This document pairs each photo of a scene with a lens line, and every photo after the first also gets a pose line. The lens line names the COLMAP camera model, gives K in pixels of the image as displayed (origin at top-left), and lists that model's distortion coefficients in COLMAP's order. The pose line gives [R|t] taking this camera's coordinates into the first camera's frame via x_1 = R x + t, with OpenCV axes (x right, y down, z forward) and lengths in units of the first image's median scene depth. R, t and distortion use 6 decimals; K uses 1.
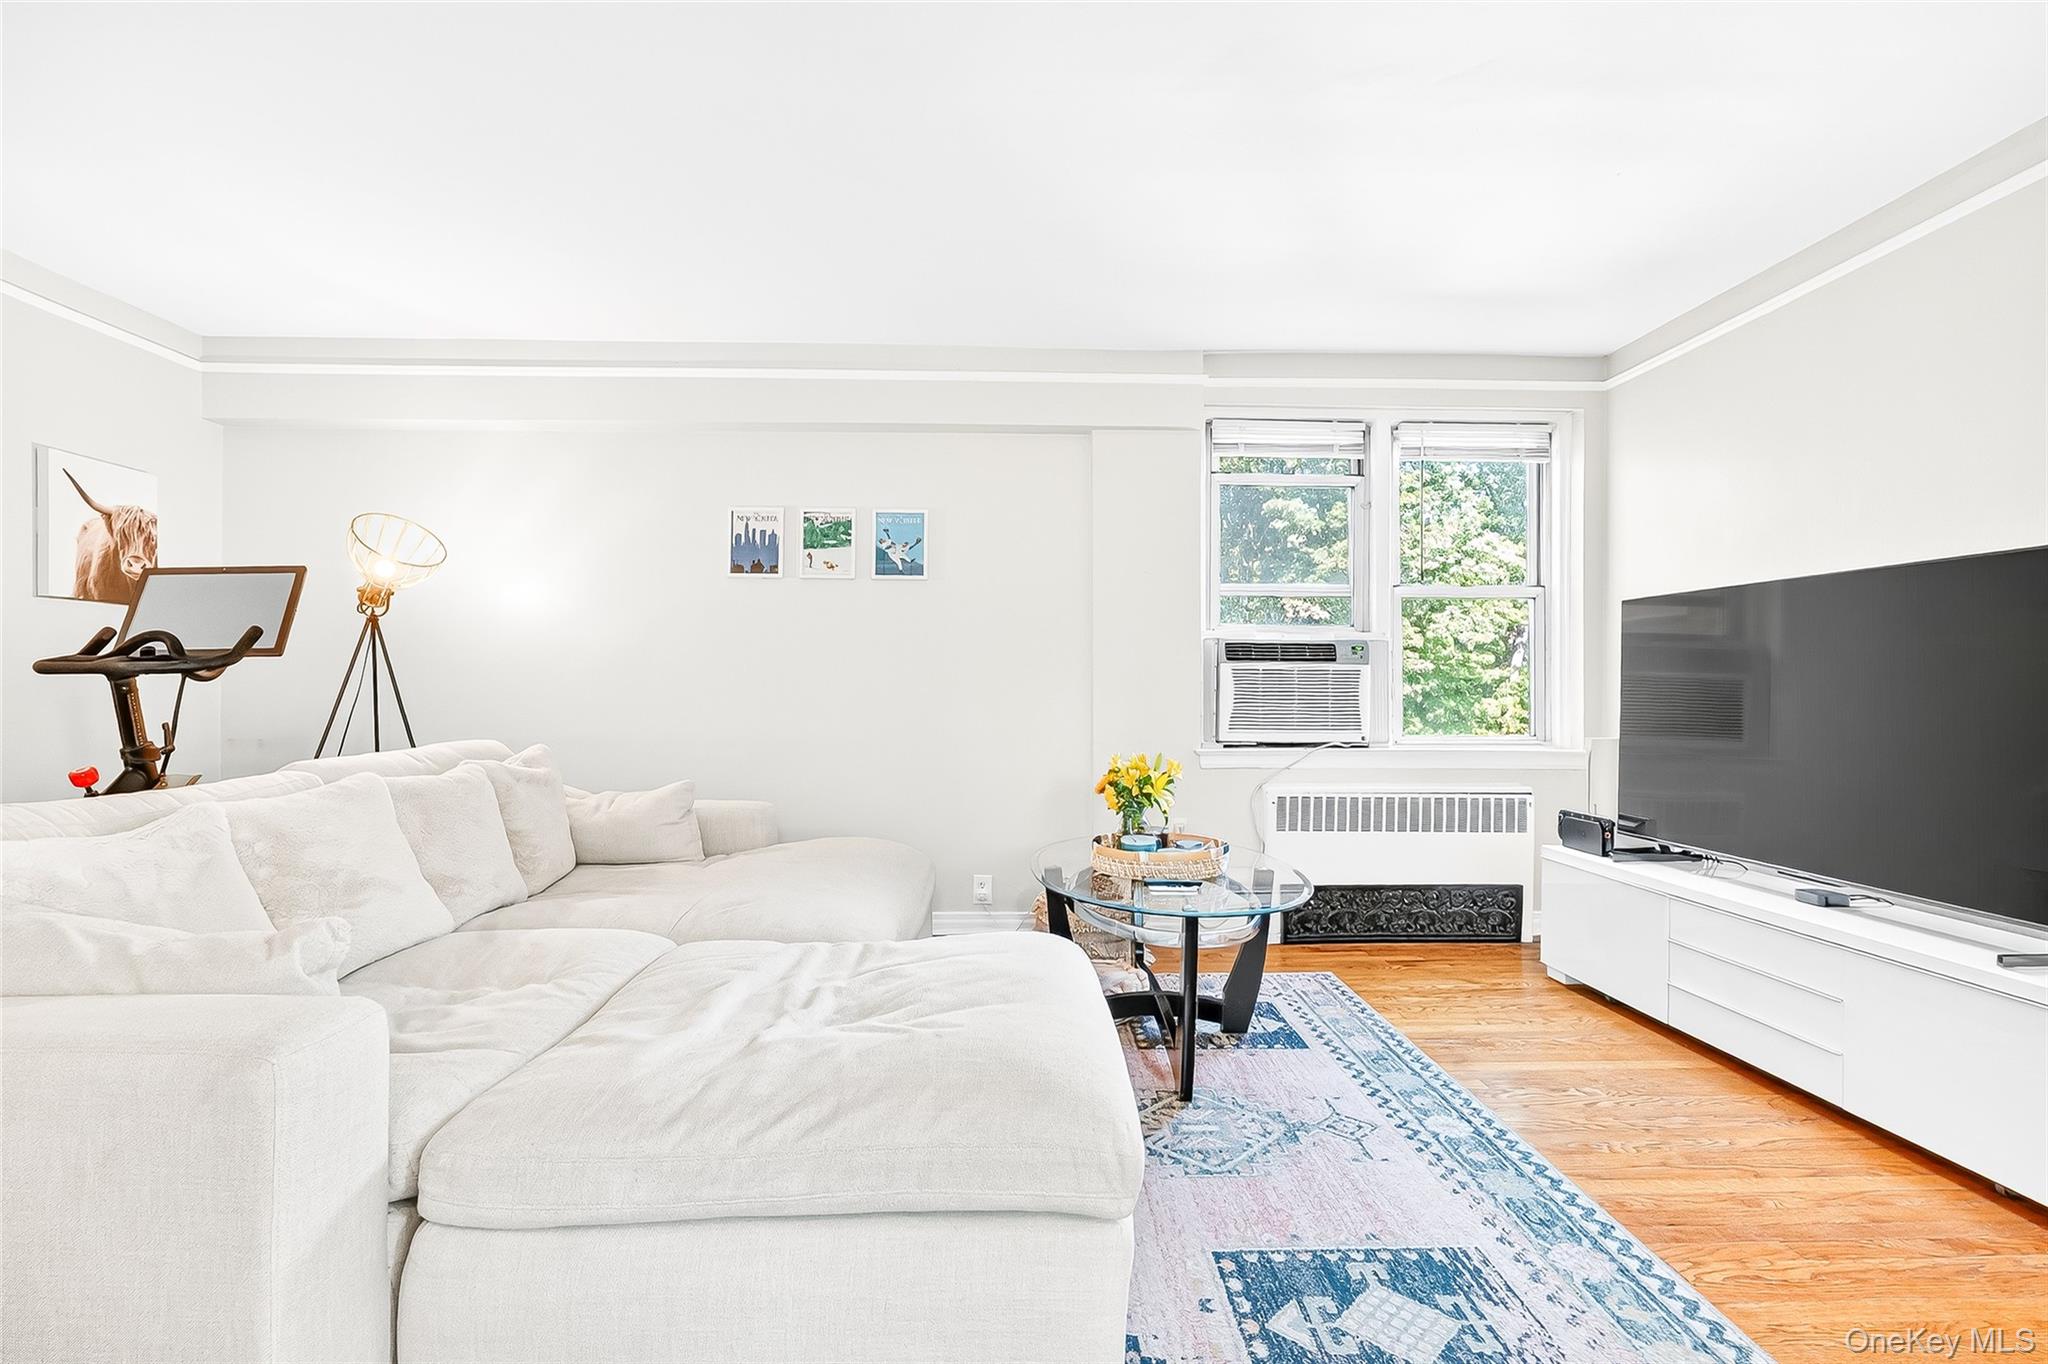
lens RADIAL K [[912.0, 0, 1022.9], [0, 912.0, 691.8], [0, 0, 1]] dist [-0.002673, -0.000517]
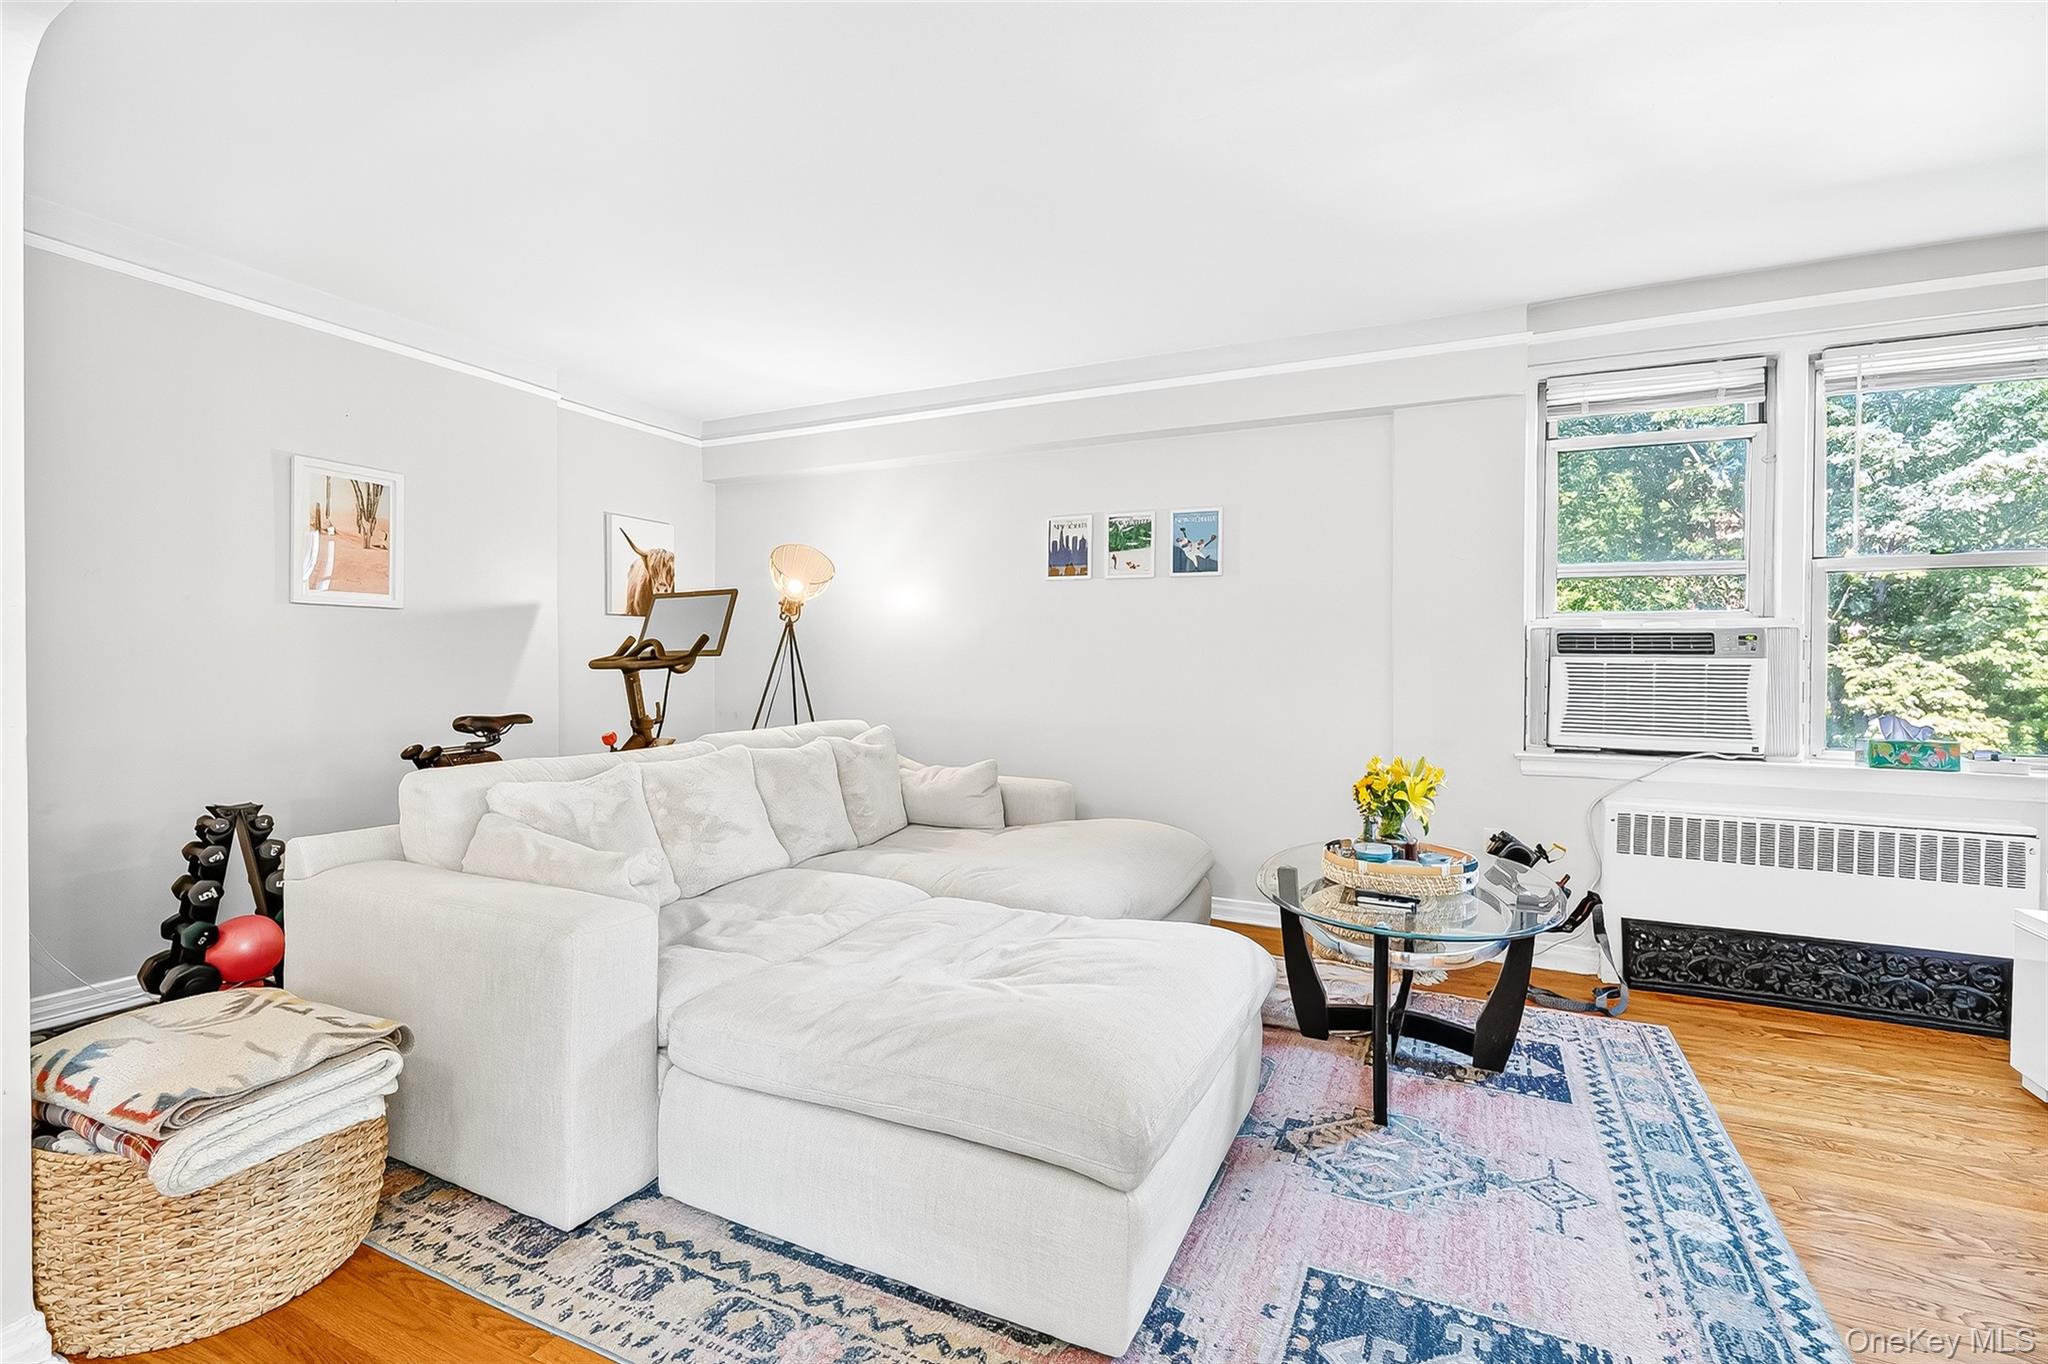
lens RADIAL K [[902.7, 0, 1026.0], [0, 902.7, 680.9], [0, 0, 1]] dist [-0.003062, 0.000344]
pose [[0.890169, 0.012443, -0.455460, 0.207402], [-0.006384, 0.999870, 0.014840, -0.022483], [0.455585, -0.010303, 0.890133, -0.007569]]
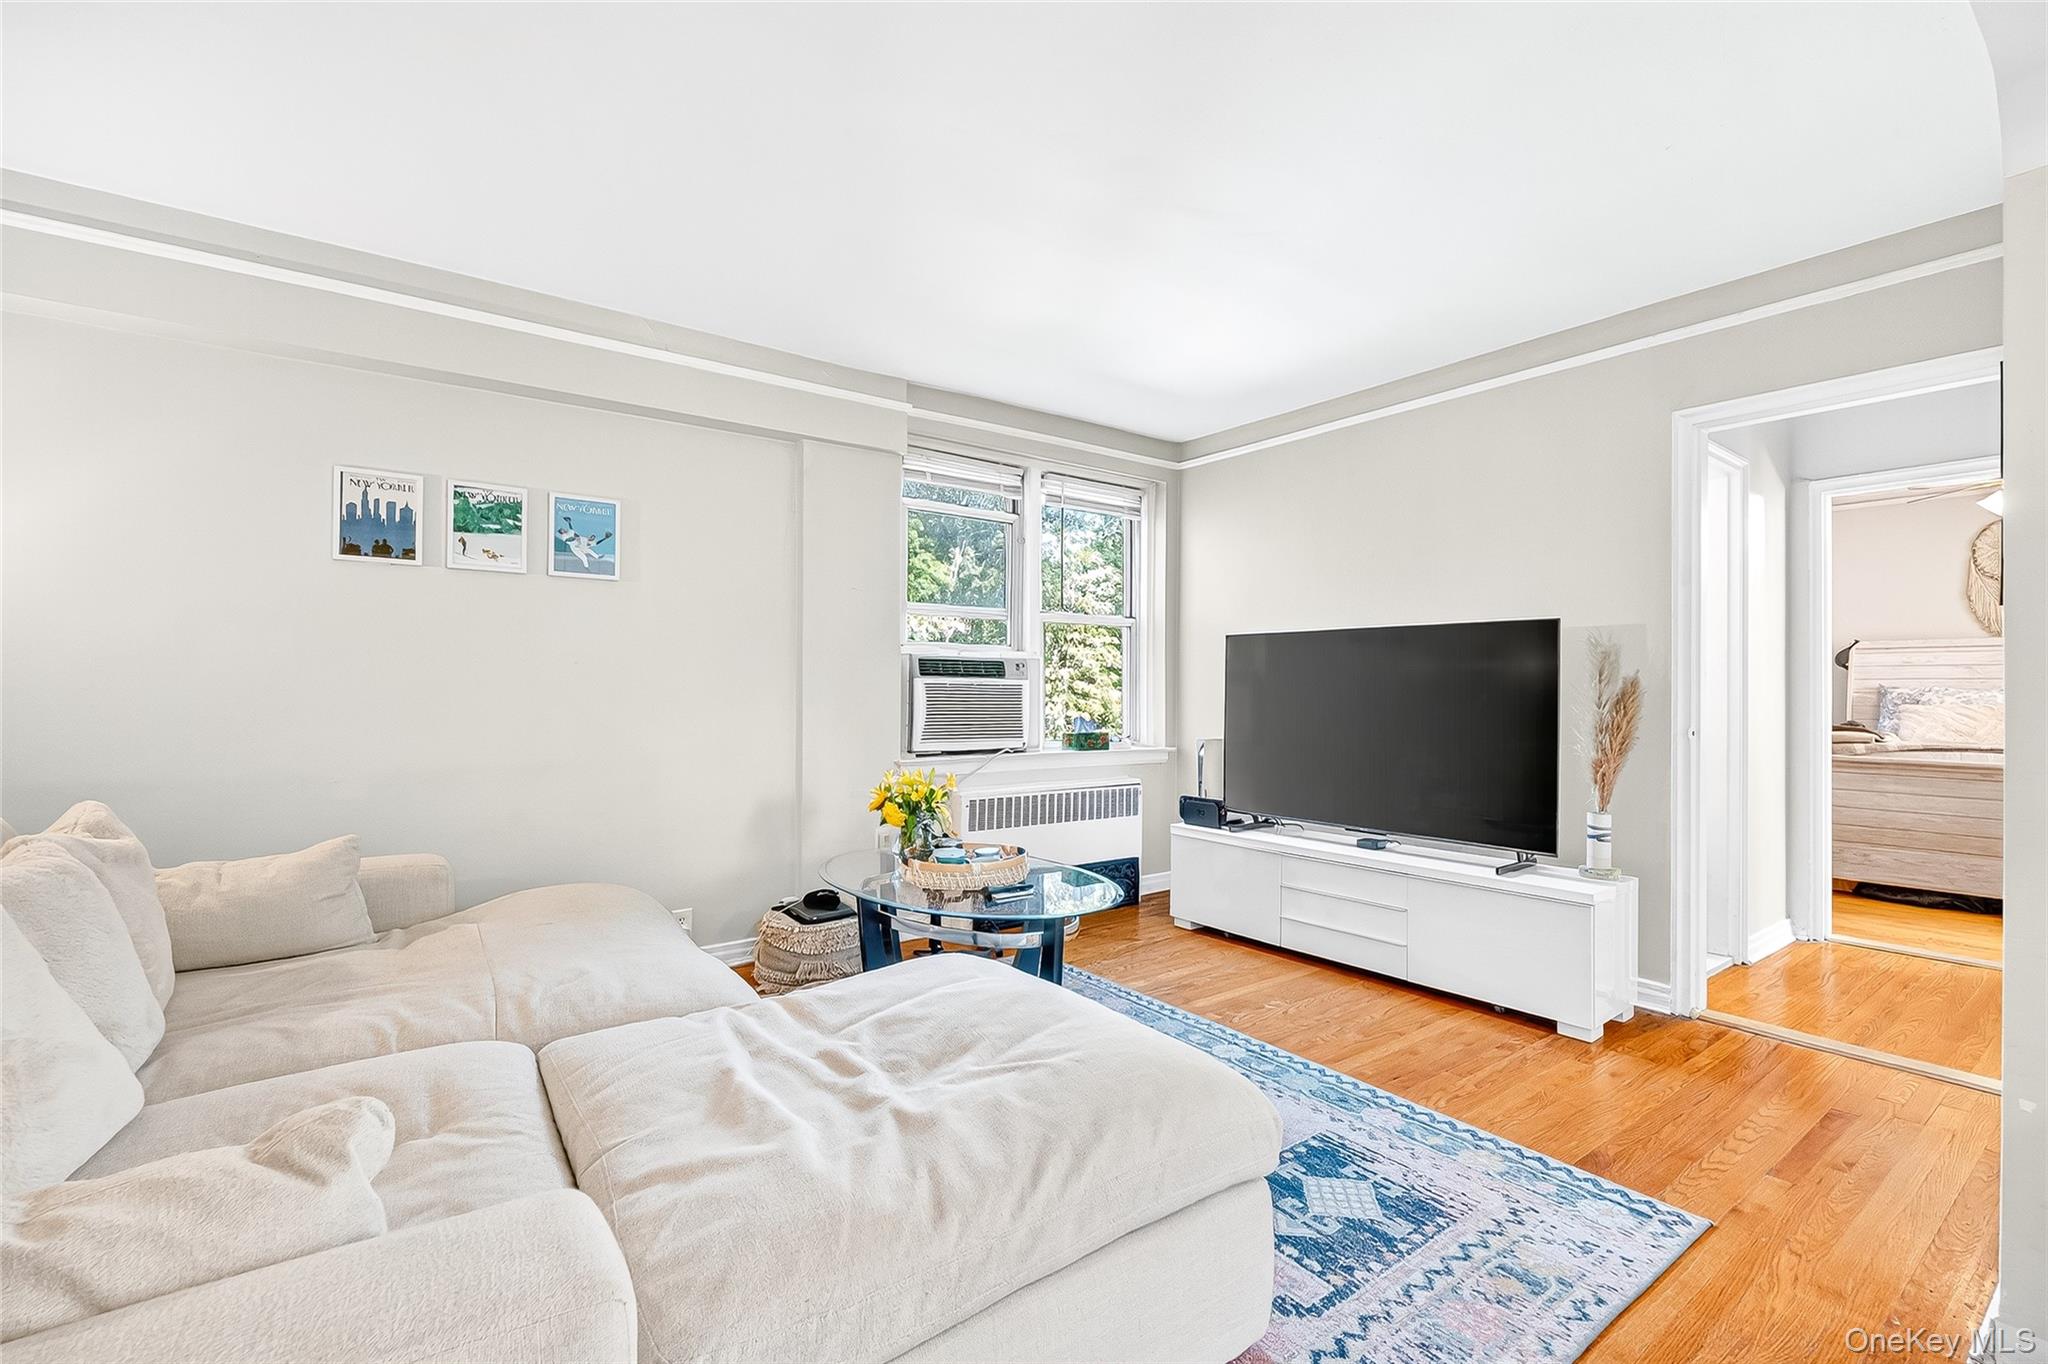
lens RADIAL K [[895.3, 0, 1017.8], [0, 895.3, 693.9], [0, 0, 1]] dist [-0.004328, -0.000014]
pose [[0.824897, -0.003776, 0.565271, -0.348399], [0.001543, 0.999989, 0.004428, -0.022088], [-0.565281, -0.002780, 0.824894, 0.096196]]
